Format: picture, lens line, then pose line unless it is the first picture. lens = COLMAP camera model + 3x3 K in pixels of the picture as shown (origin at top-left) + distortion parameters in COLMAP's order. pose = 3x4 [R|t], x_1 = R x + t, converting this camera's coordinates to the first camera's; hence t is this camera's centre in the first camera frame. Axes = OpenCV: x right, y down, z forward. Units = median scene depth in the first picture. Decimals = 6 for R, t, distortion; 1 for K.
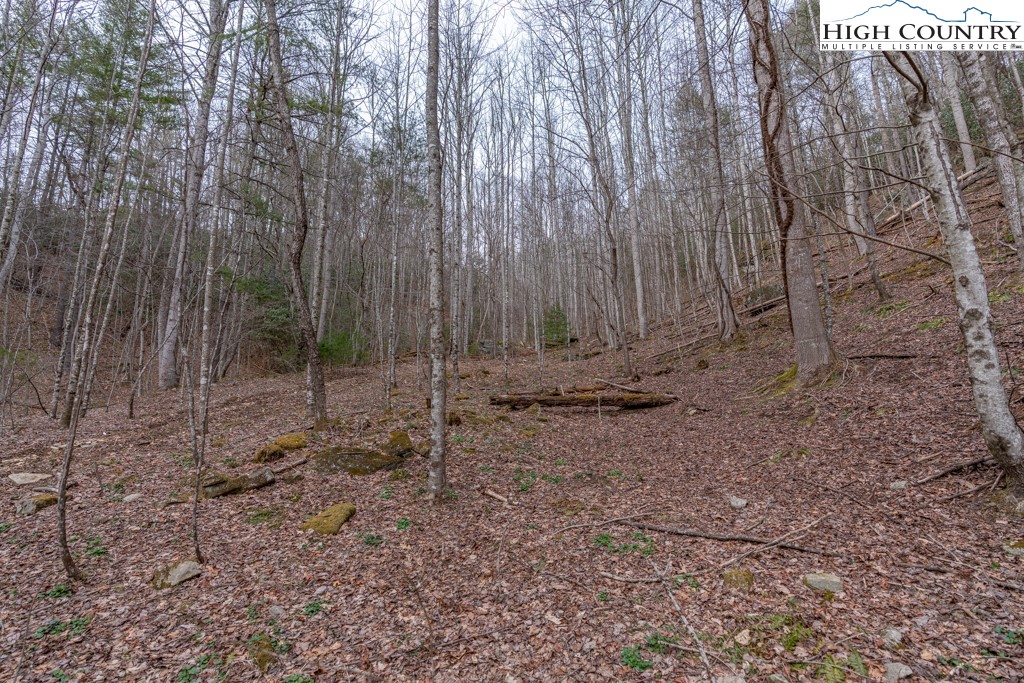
lens RADIAL K [[474.6, 0, 512.8], [0, 474.6, 341.6], [0, 0, 1]] dist [-0.004352, -0.000078]
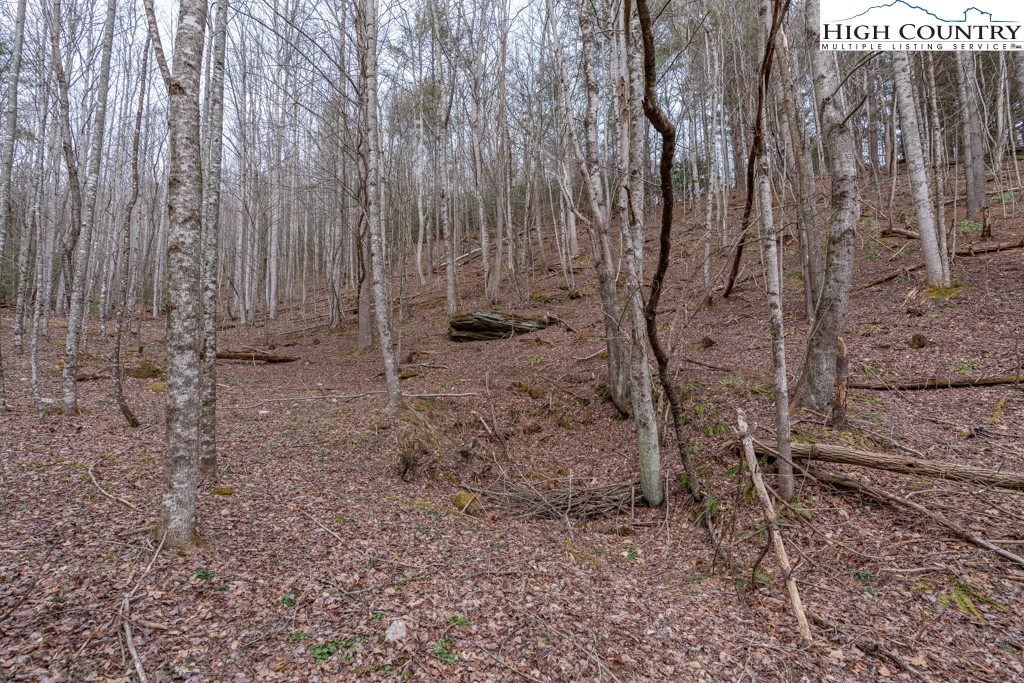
lens RADIAL K [[474.6, 0, 511.4], [0, 474.6, 340.1], [0, 0, 1]] dist [-0.004352, -0.000078]
pose [[0.719948, 0.088909, 0.688310, -0.328898], [-0.114294, 0.993408, -0.008771, -0.027692], [-0.684552, -0.072355, 0.725364, -0.877507]]
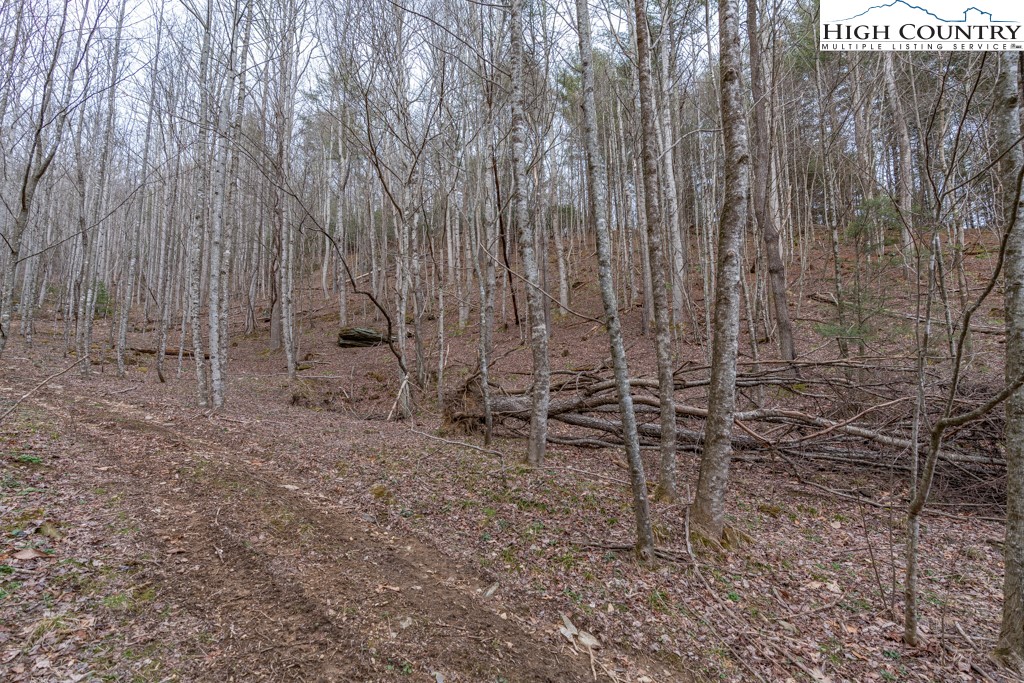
lens RADIAL K [[474.6, 0, 513.3], [0, 474.6, 340.5], [0, 0, 1]] dist [-0.004352, -0.000078]
pose [[0.588922, 0.118763, 0.799416, -0.759517], [-0.137493, 0.989448, -0.045704, -0.059351], [-0.796409, -0.082998, 0.599036, -1.705815]]
